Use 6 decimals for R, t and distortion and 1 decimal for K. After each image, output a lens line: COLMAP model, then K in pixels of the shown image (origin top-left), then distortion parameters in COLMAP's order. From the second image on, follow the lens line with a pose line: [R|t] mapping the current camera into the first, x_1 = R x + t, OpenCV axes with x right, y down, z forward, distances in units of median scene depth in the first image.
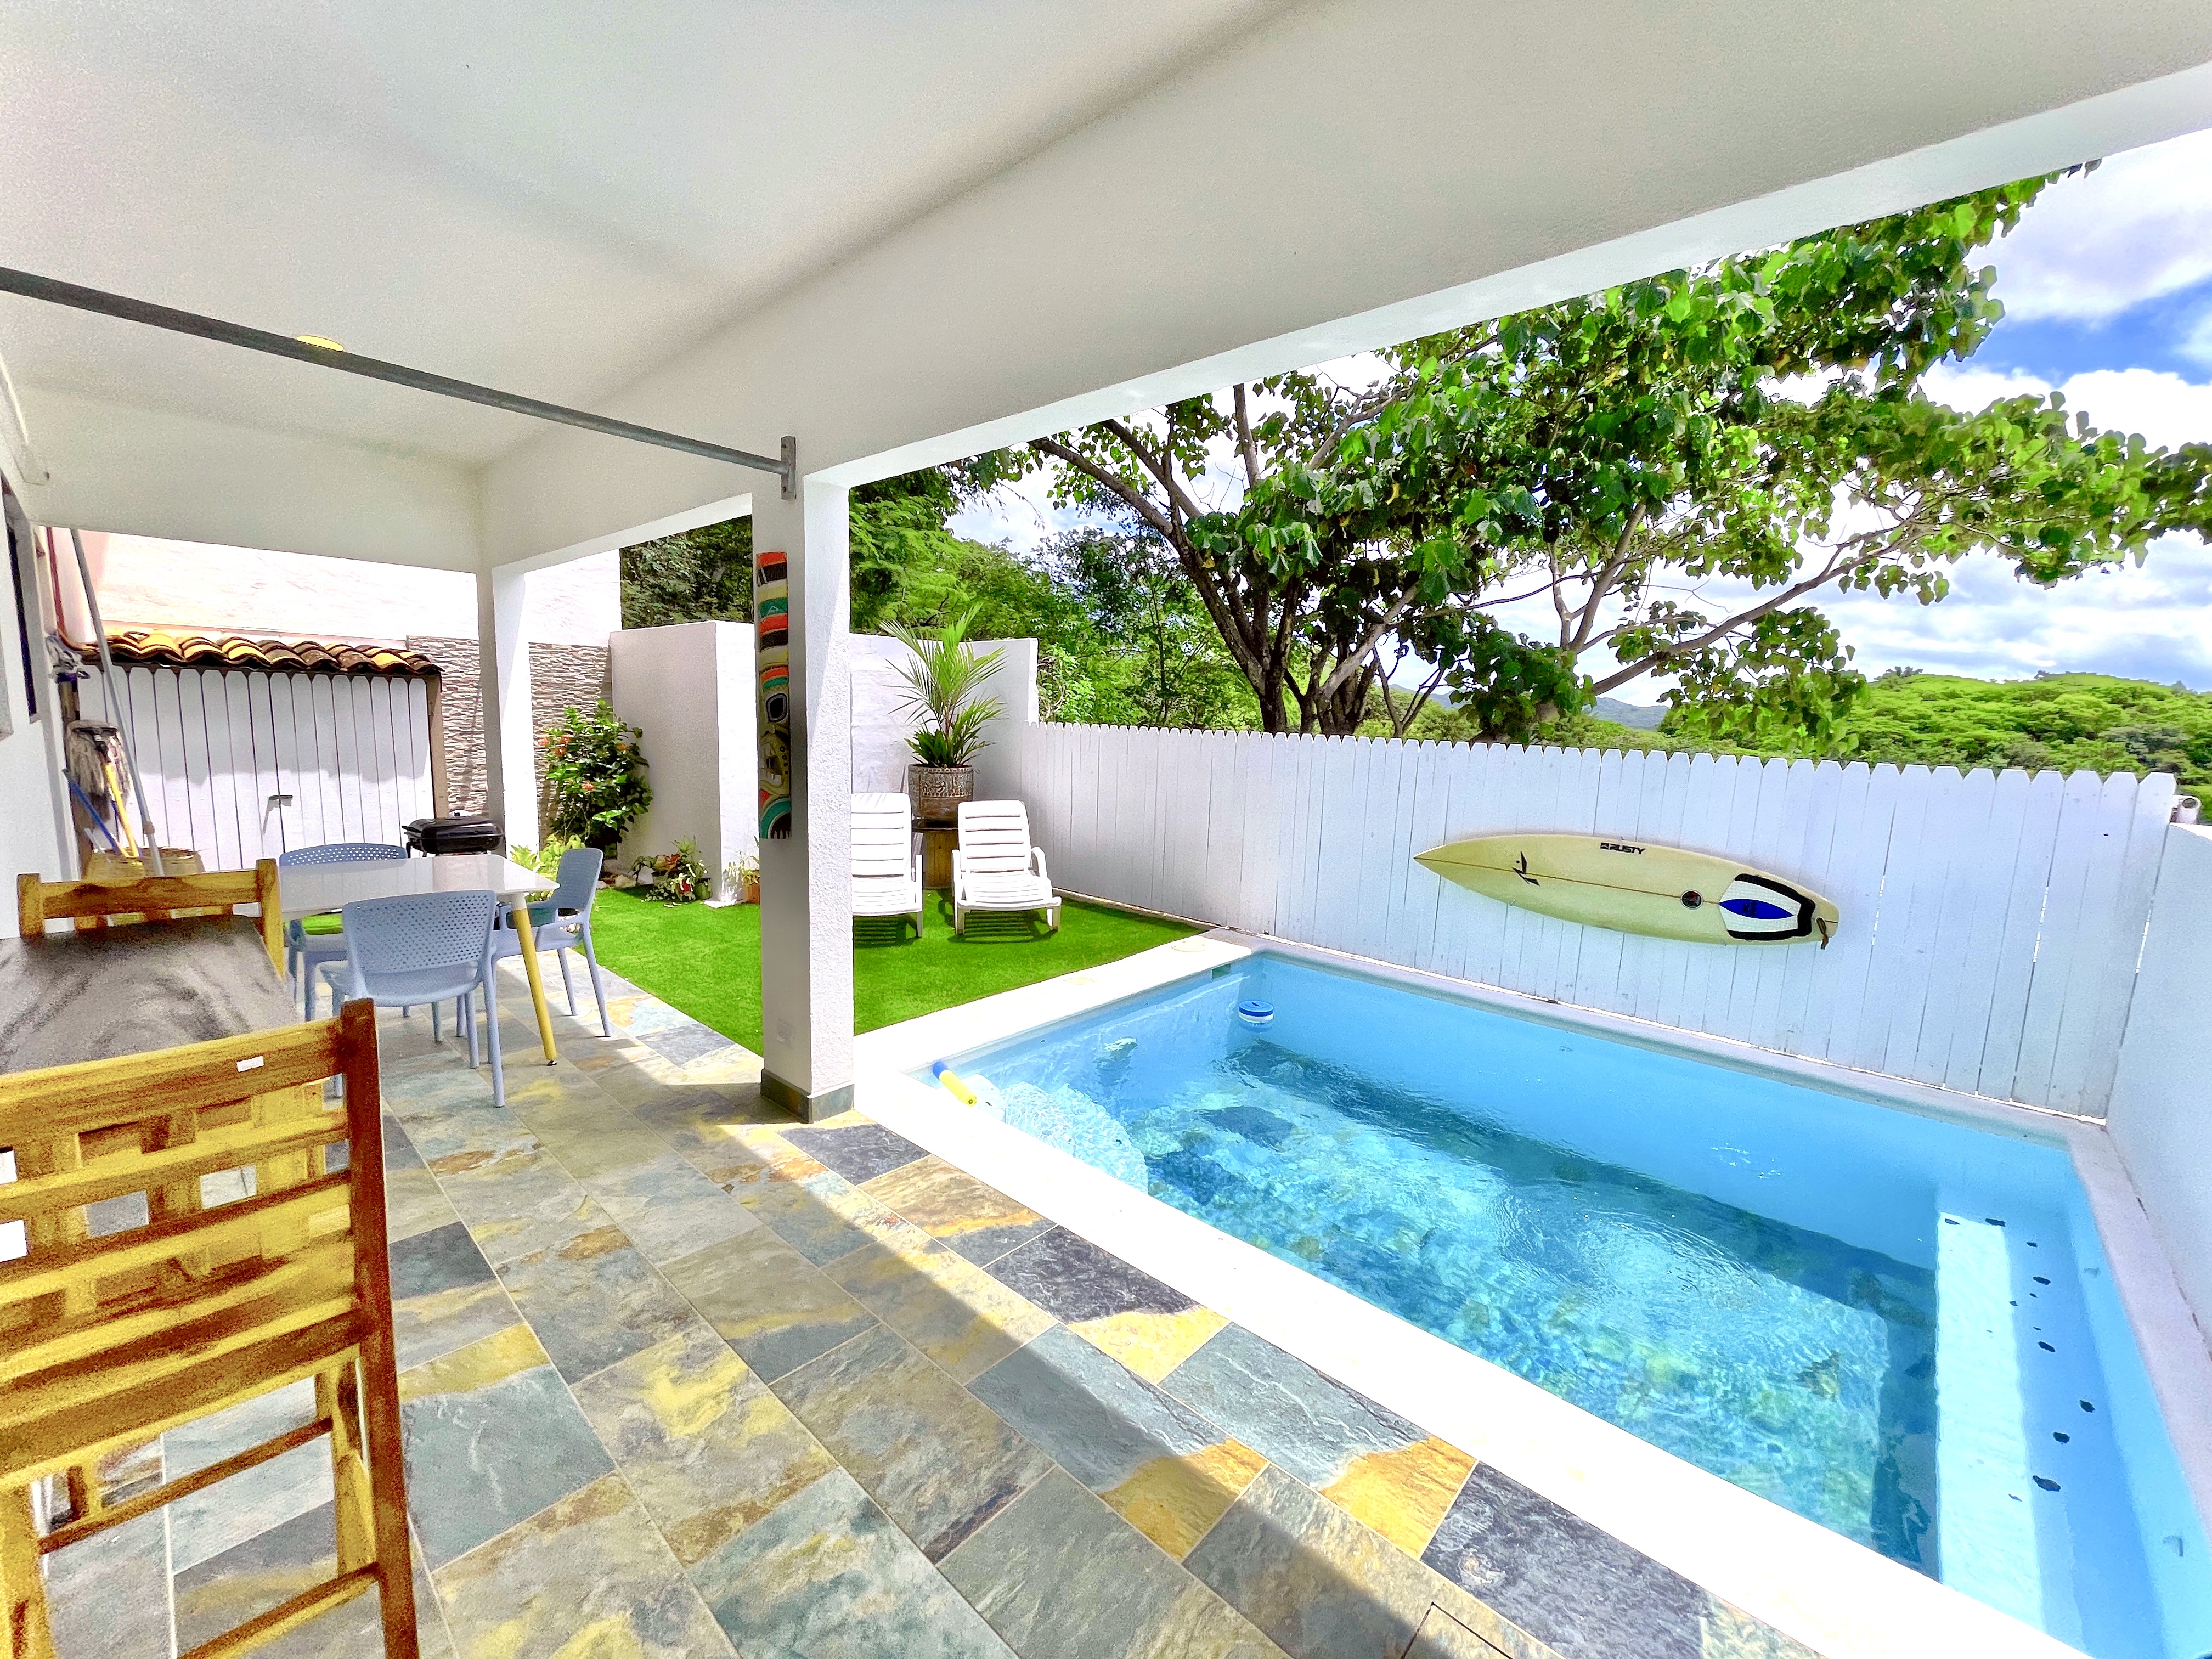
lens RADIAL K [[893.9, 0, 1096.1], [0, 893.9, 829.5], [0, 0, 1]] dist [-0.010364, 0.002792]
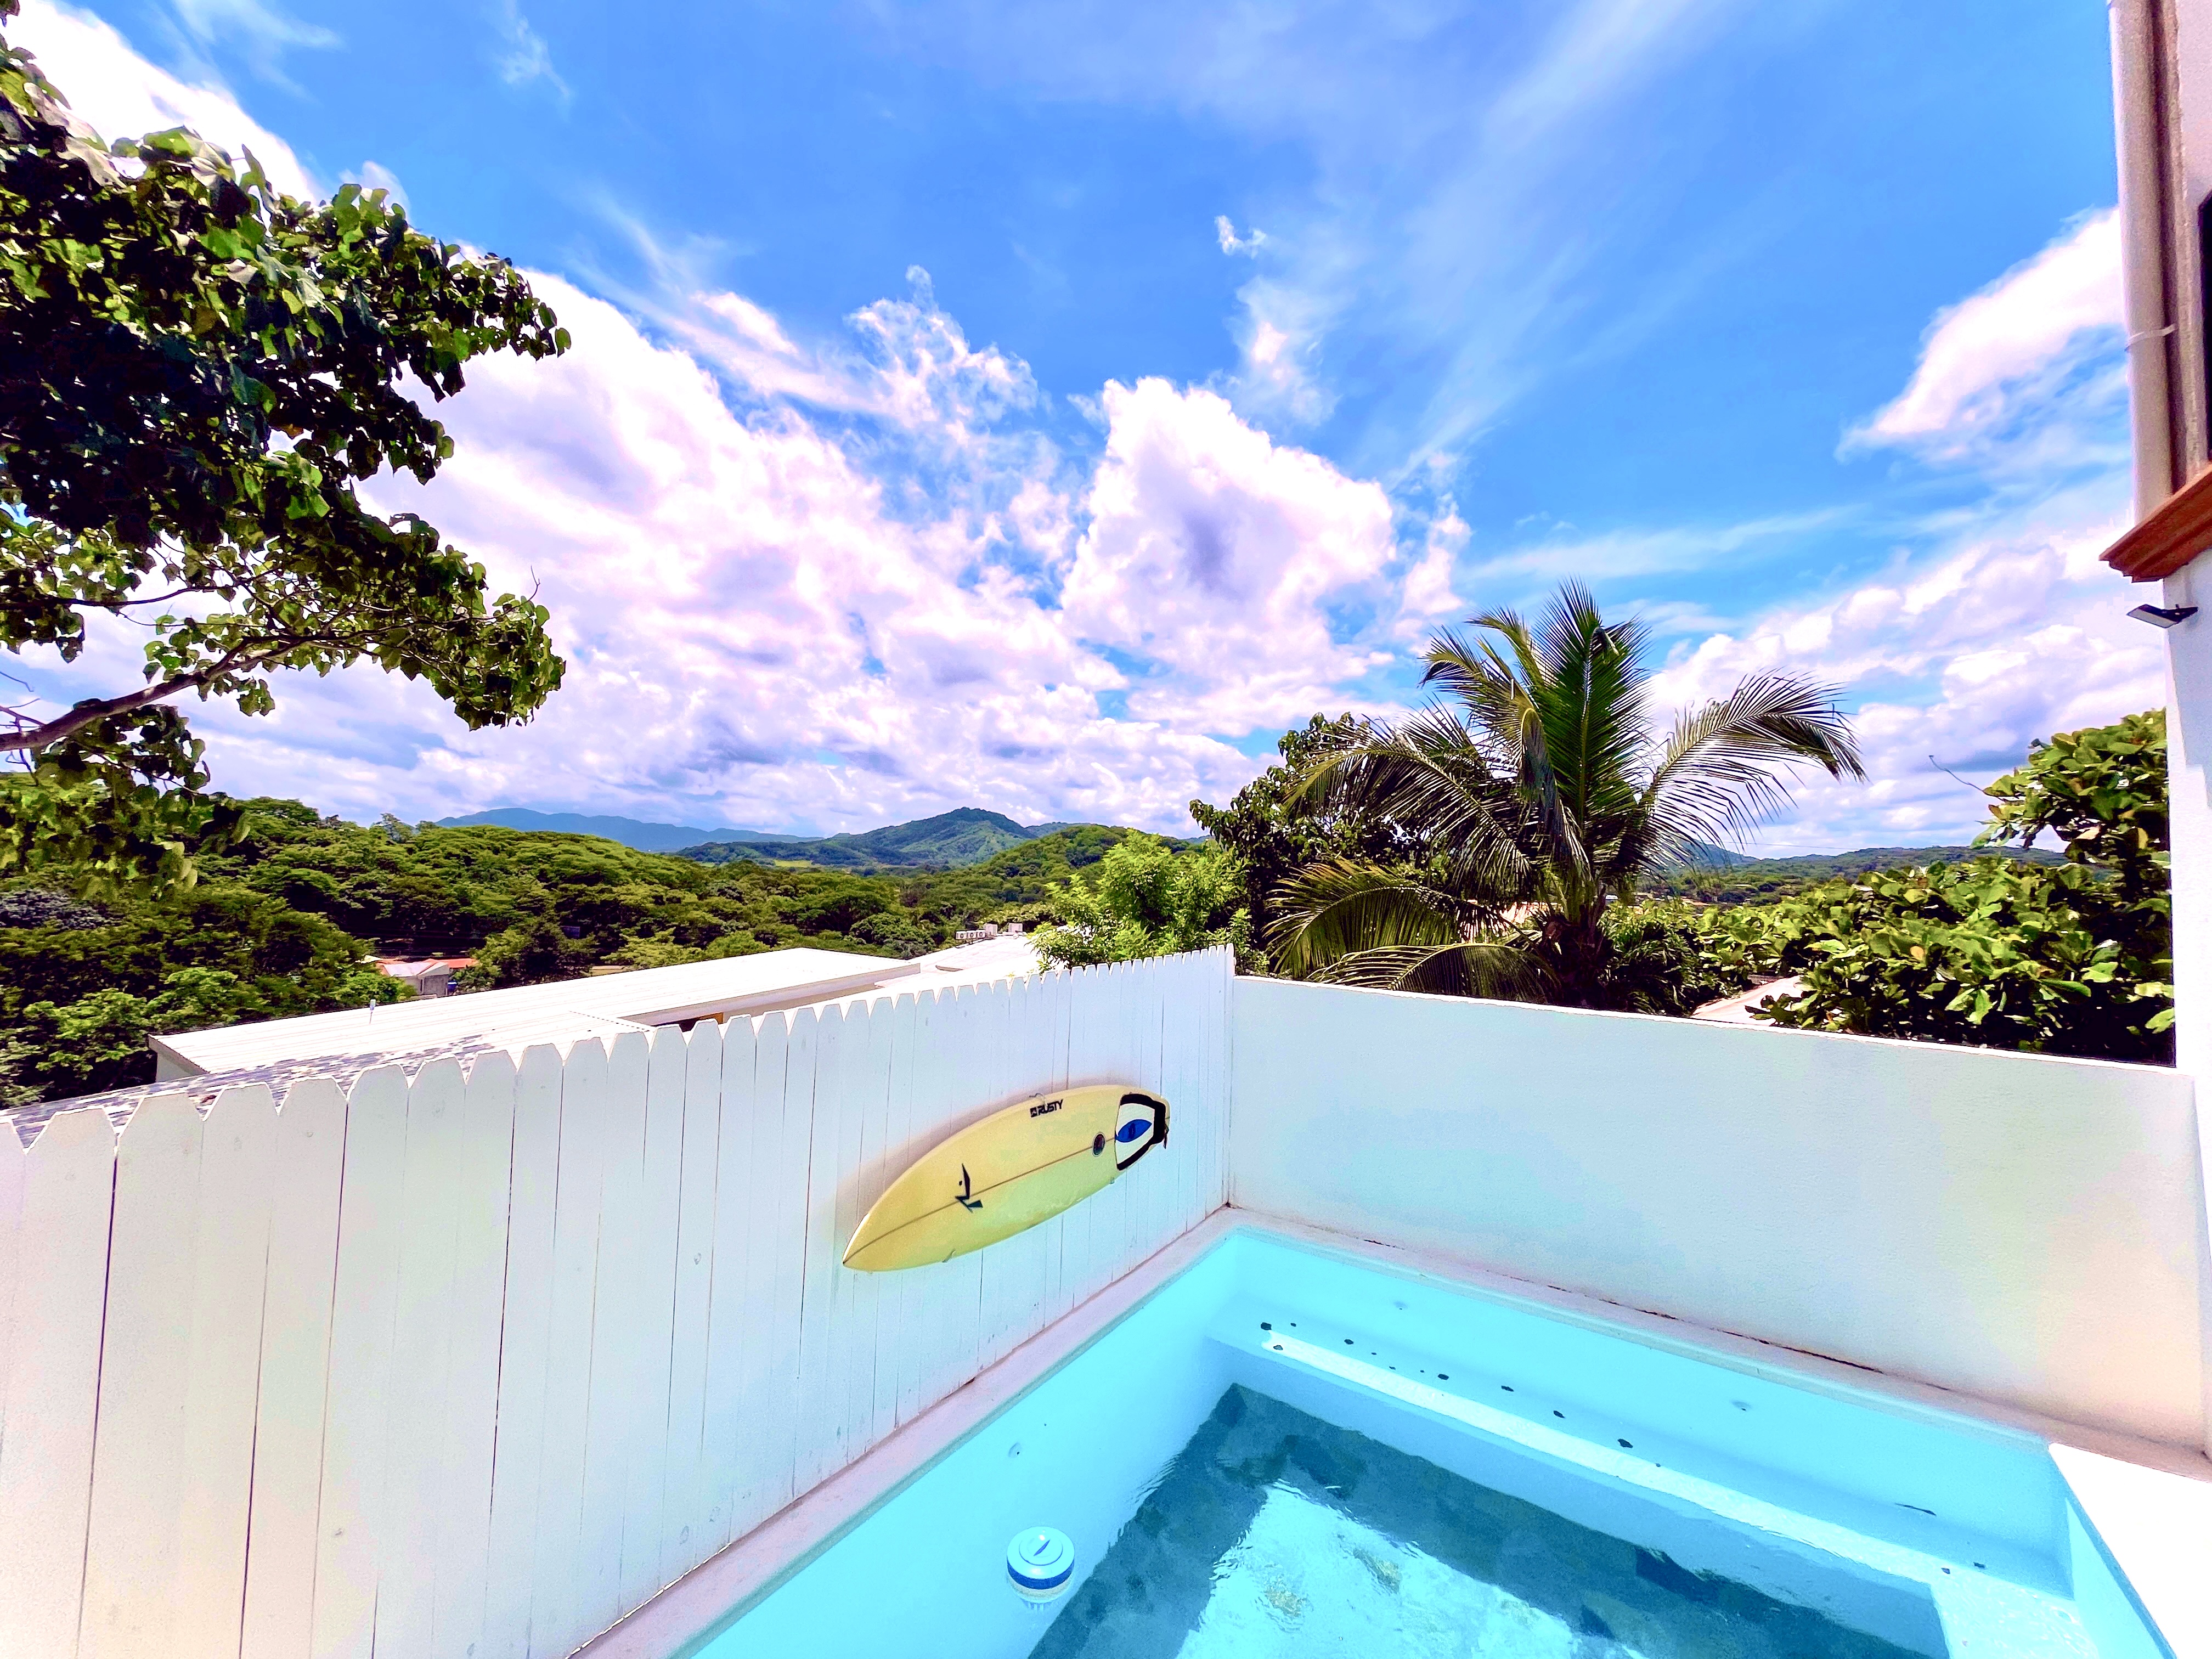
lens RADIAL K [[896.7, 0, 1105.6], [0, 896.7, 821.6], [0, 0, 1]] dist [-0.021338, 0.000164]
pose [[-0.158700, 0.015296, 0.987208, -0.150897], [0.106120, 0.994352, 0.001653, -0.213706], [-0.981607, 0.105025, -0.159427, 1.066252]]
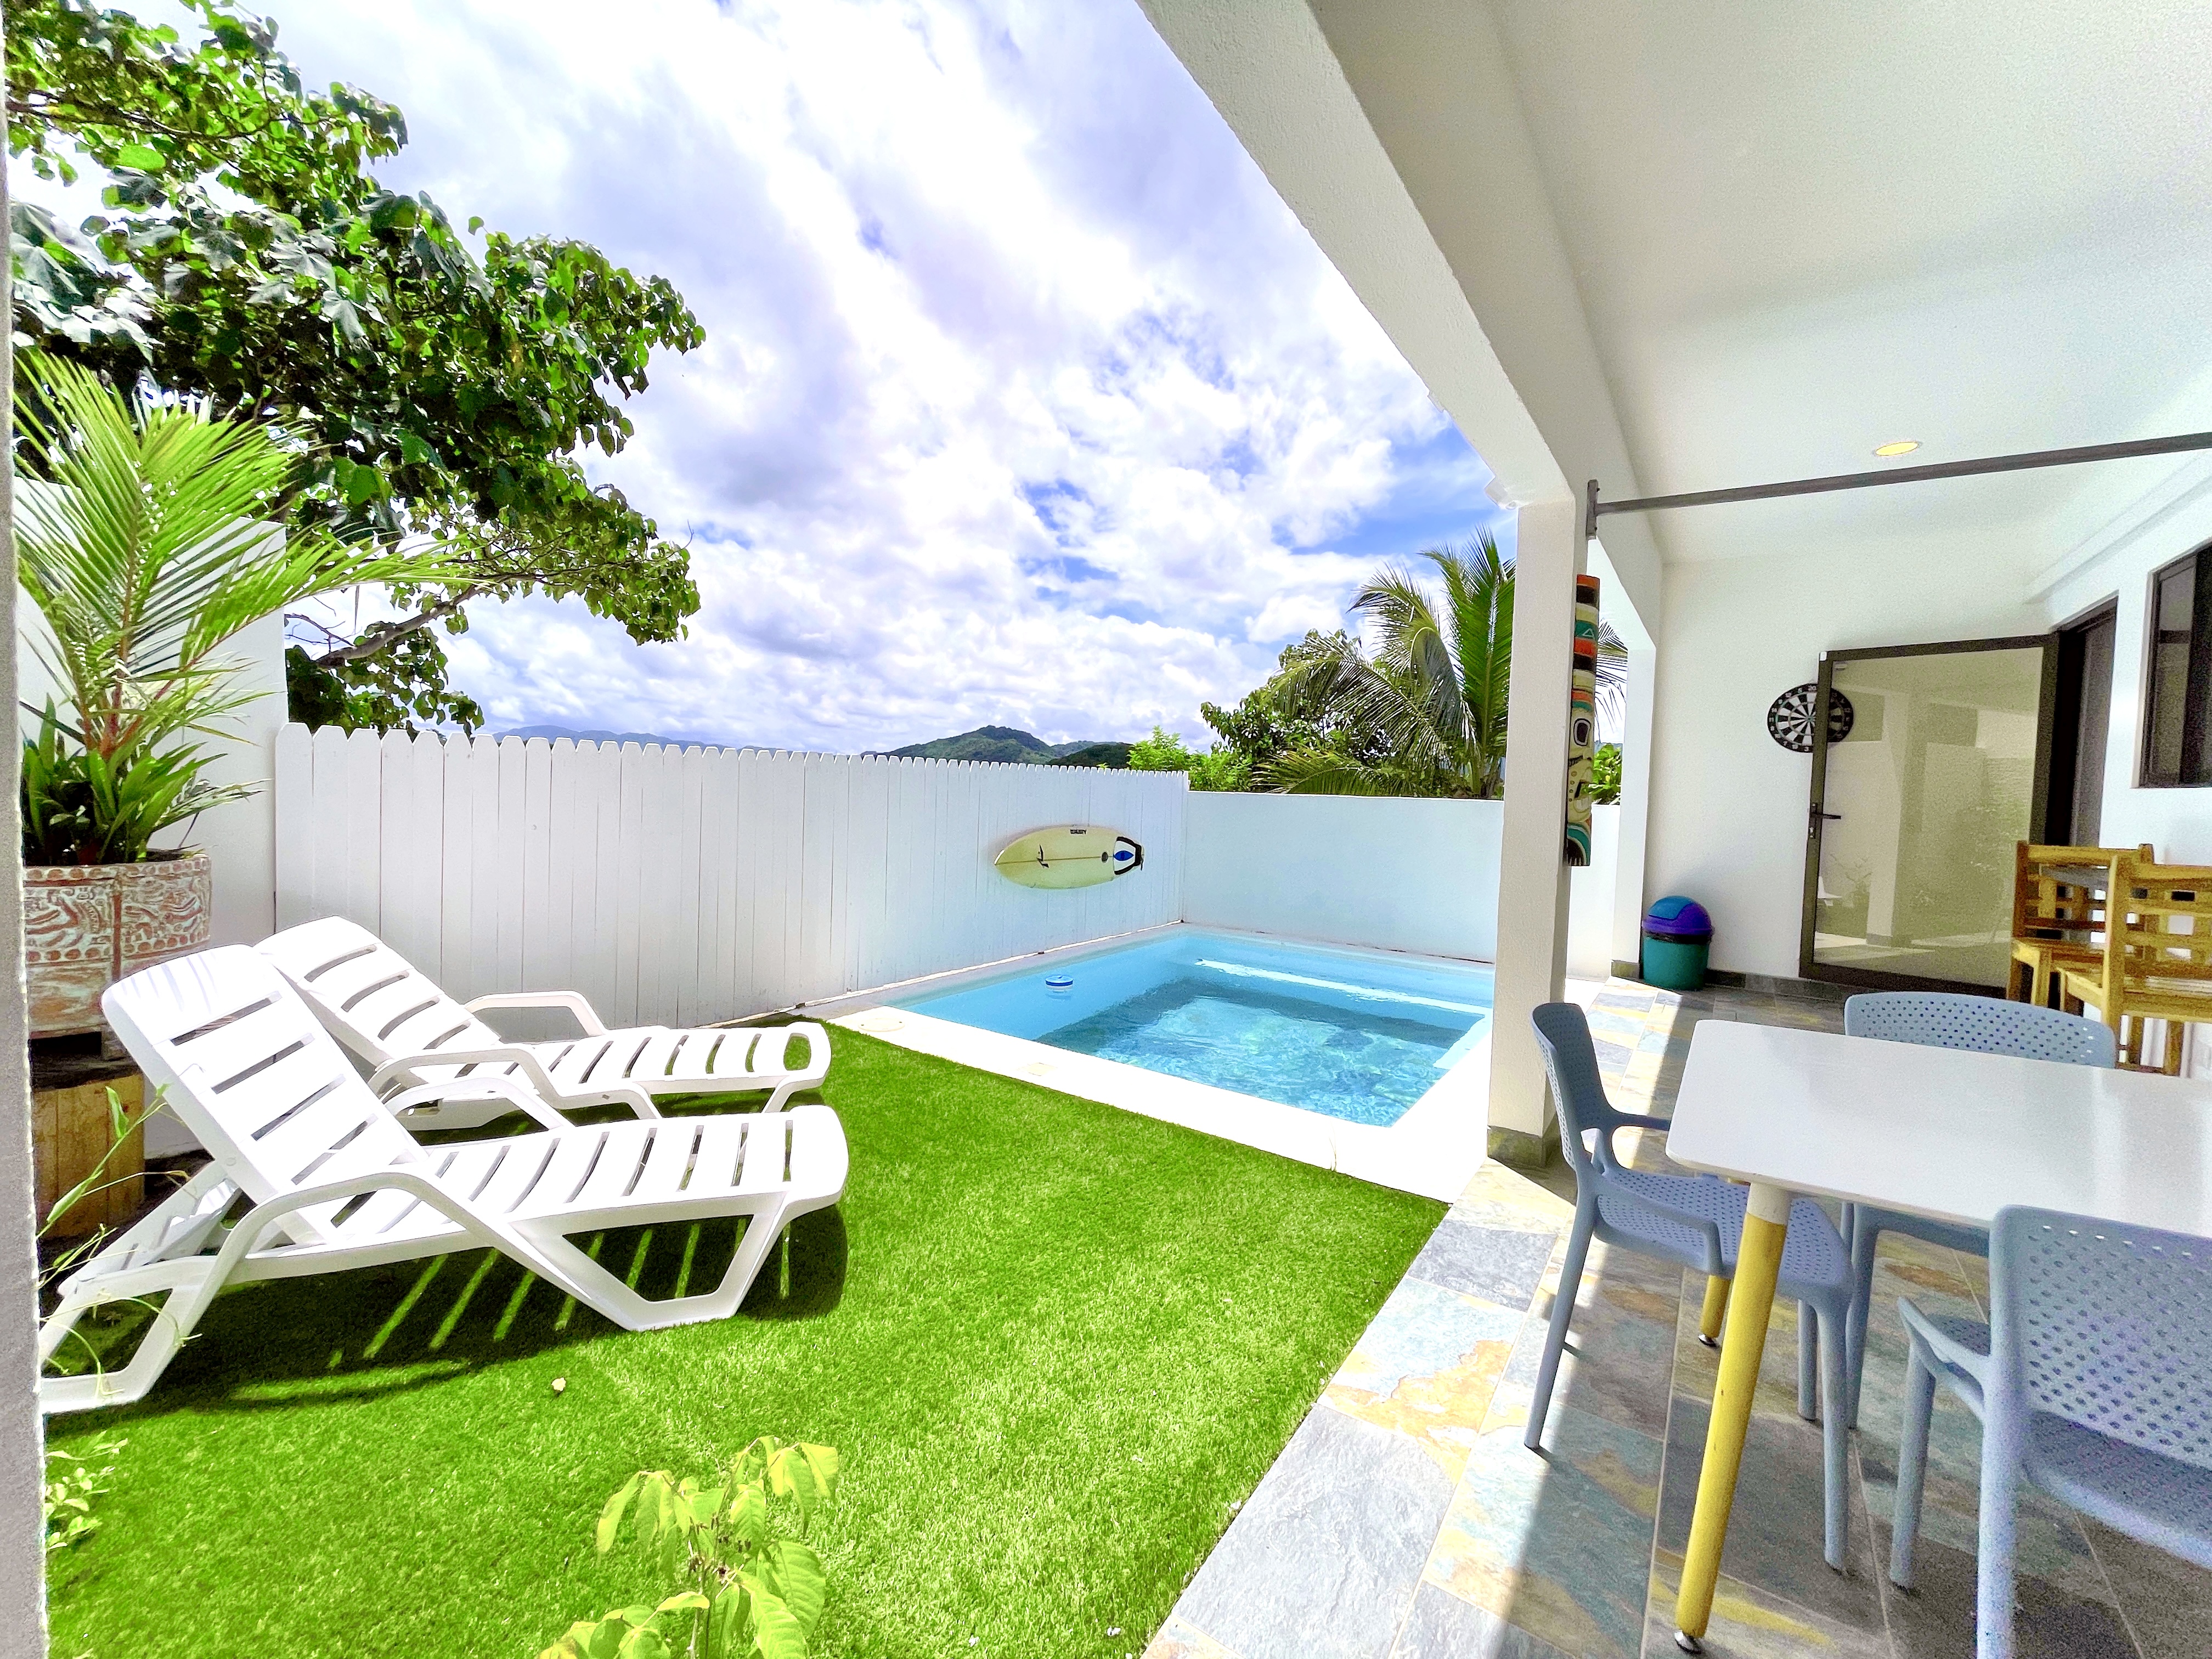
lens RADIAL K [[893.9, 0, 1096.1], [0, 893.9, 829.5], [0, 0, 1]] dist [-0.010364, 0.002792]
pose [[-0.111916, -0.088226, 0.989793, -0.931937], [0.104764, 0.989452, 0.100041, -0.134455], [-0.988180, 0.114891, -0.101492, 1.147391]]
